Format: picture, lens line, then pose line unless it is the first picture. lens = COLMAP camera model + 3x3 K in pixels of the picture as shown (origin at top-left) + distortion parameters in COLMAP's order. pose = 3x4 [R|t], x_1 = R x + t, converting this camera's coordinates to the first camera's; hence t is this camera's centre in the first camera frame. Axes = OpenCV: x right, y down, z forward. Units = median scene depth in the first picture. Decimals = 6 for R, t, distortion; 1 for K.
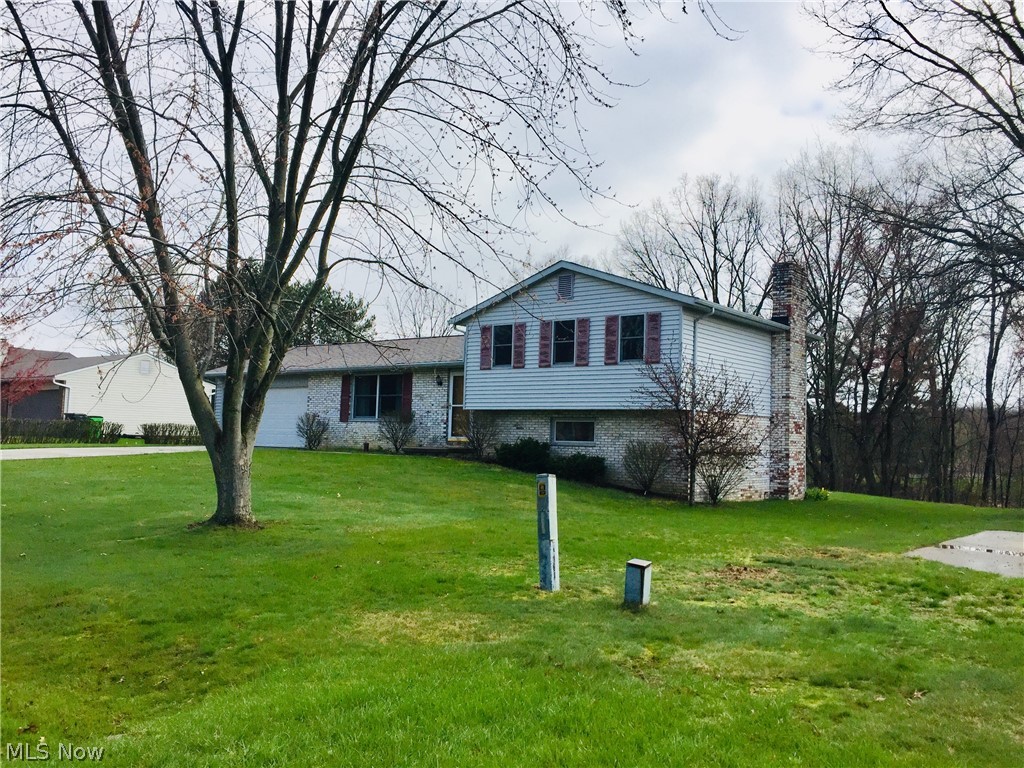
lens RADIAL K [[878.7, 0, 519.7], [0, 878.7, 380.2], [0, 0, 1]] dist [0.081119, -0.119665]
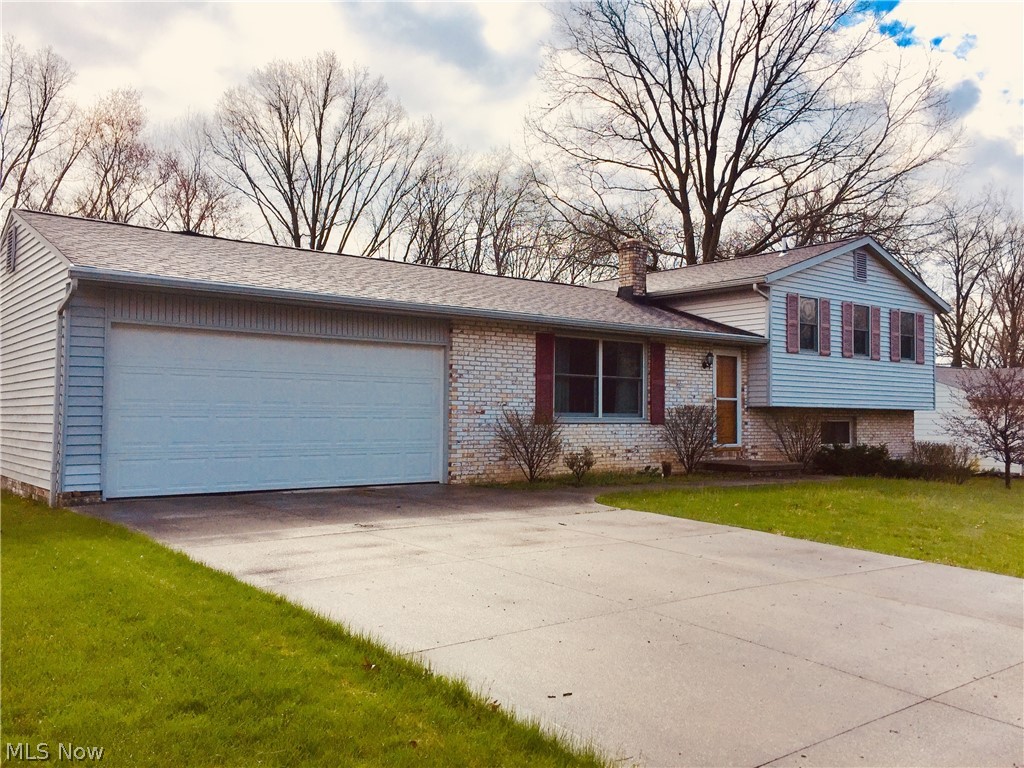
lens RADIAL K [[870.4, 0, 524.2], [0, 870.4, 377.5], [0, 0, 1]] dist [0.040337, -0.008107]
pose [[0.250741, 0.033063, 0.967489, -0.845096], [-0.053799, 0.998348, -0.020175, 0.037441], [-0.966558, -0.046991, 0.252106, 1.071609]]
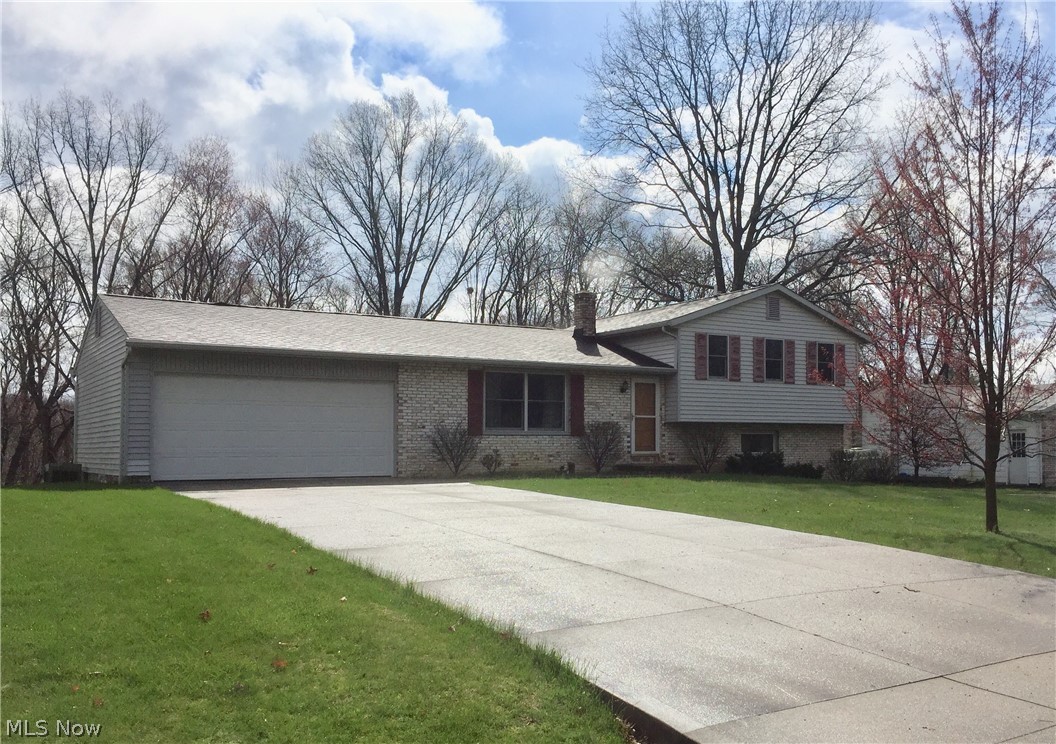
lens RADIAL K [[993.4, 0, 627.0], [0, 993.4, 427.9], [0, 0, 1]] dist [0.071334, 0.011725]
pose [[0.322533, 0.006013, 0.946539, -1.124206], [-0.038976, 0.999216, 0.006933, 0.037046], [-0.945756, -0.039129, 0.322514, 0.753851]]
